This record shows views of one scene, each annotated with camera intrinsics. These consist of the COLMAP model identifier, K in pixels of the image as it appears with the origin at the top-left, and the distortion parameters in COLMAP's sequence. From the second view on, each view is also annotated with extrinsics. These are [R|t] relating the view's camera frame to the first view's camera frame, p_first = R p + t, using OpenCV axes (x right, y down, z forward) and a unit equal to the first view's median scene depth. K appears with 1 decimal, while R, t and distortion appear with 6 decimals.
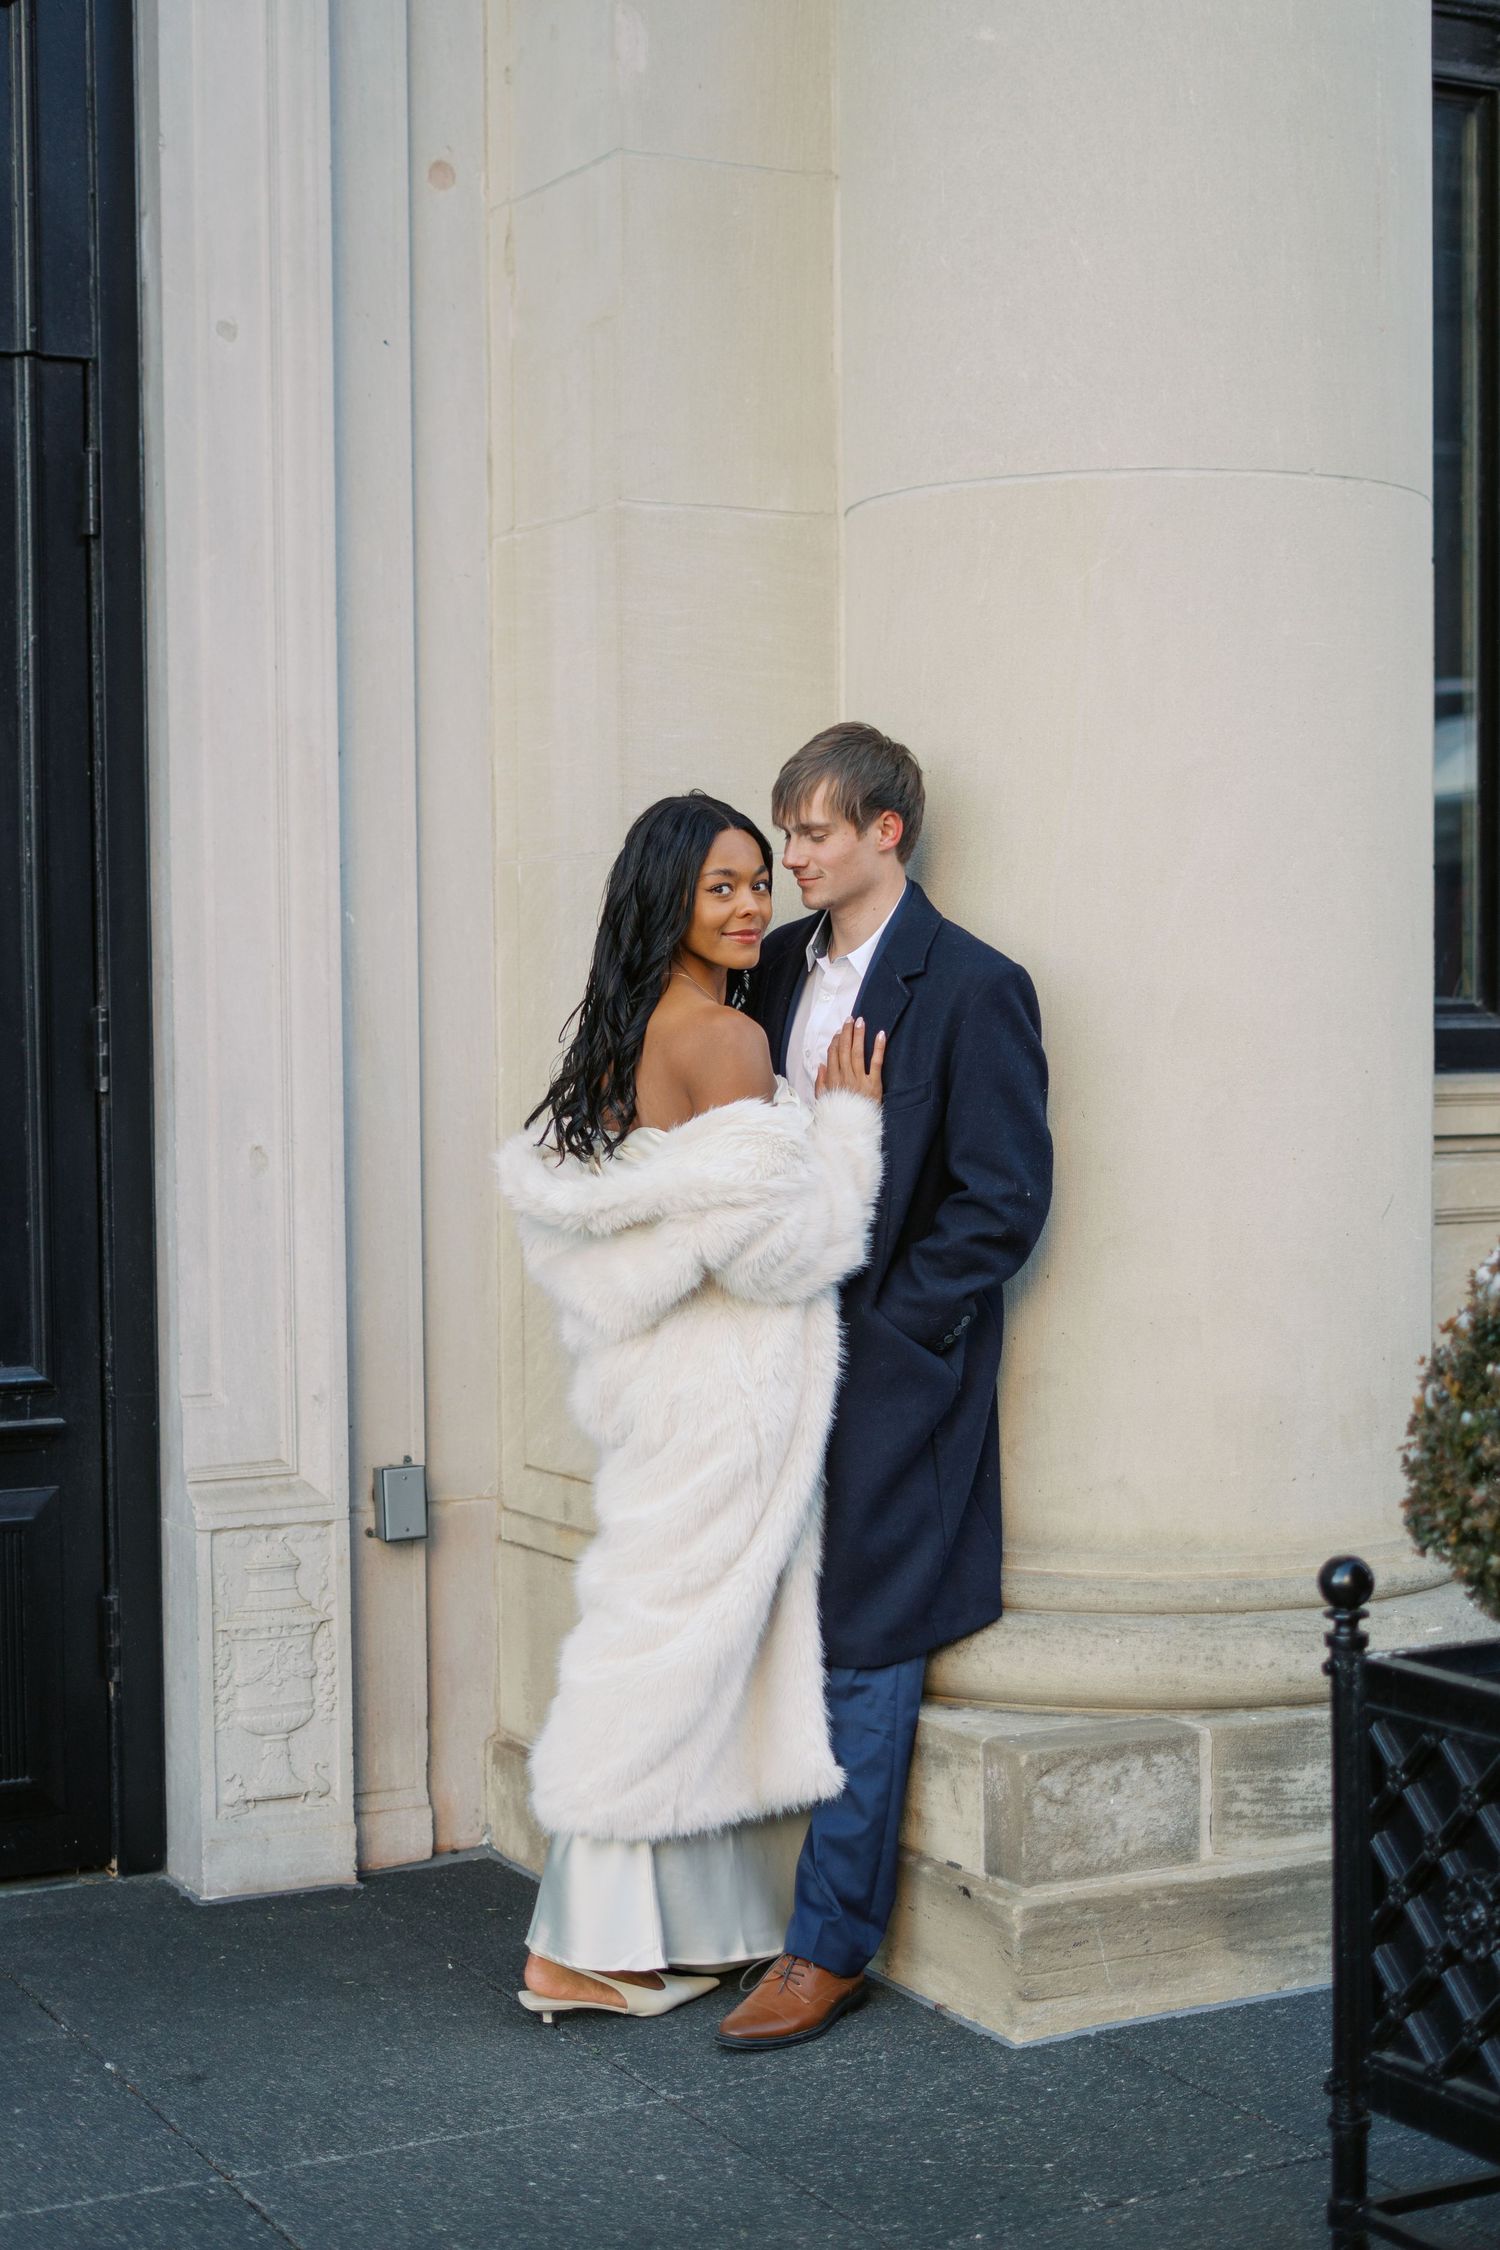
lens RADIAL K [[3455.5, 0, 803.8], [0, 3455.5, 1148.3], [0, 0, 1]] dist [-0.051340, 0.096493]
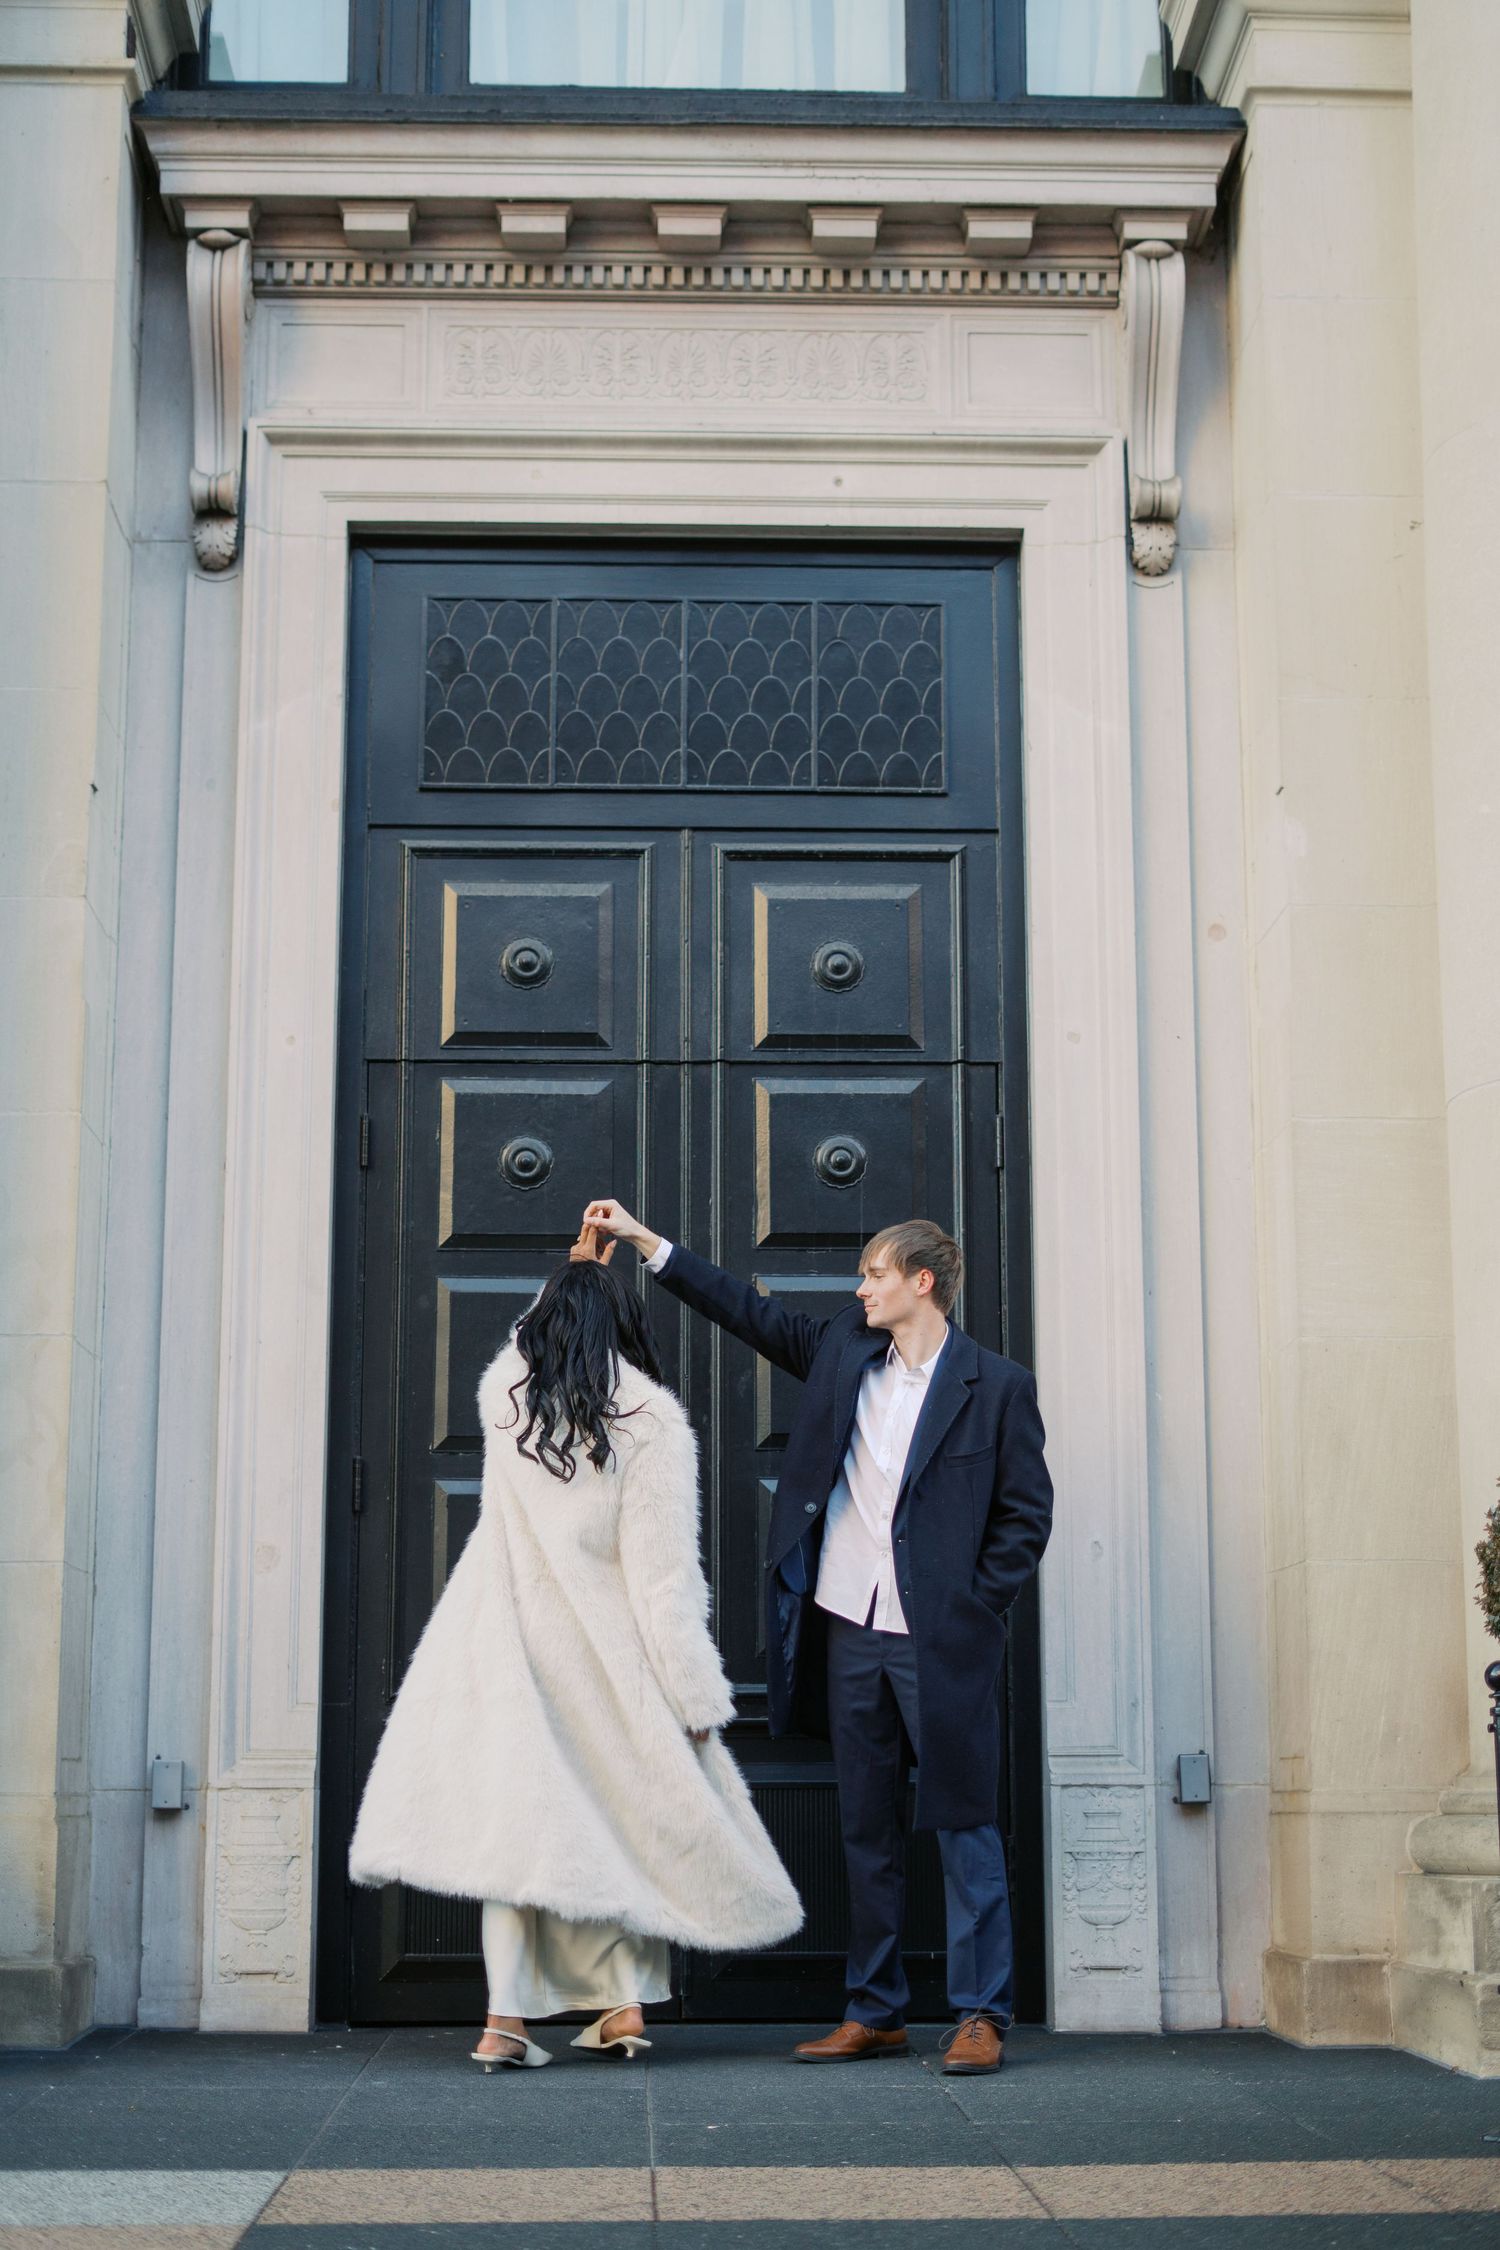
lens RADIAL K [[3189.4, 0, 750.0], [0, 3189.4, 1125.0], [0, 0, 1]] dist [-0.064230, -0.005383]
pose [[0.895027, -0.081022, -0.438592, 0.351099], [-0.024356, 0.973016, -0.229450, 0.151534], [0.445347, 0.216047, 0.868902, -0.367073]]
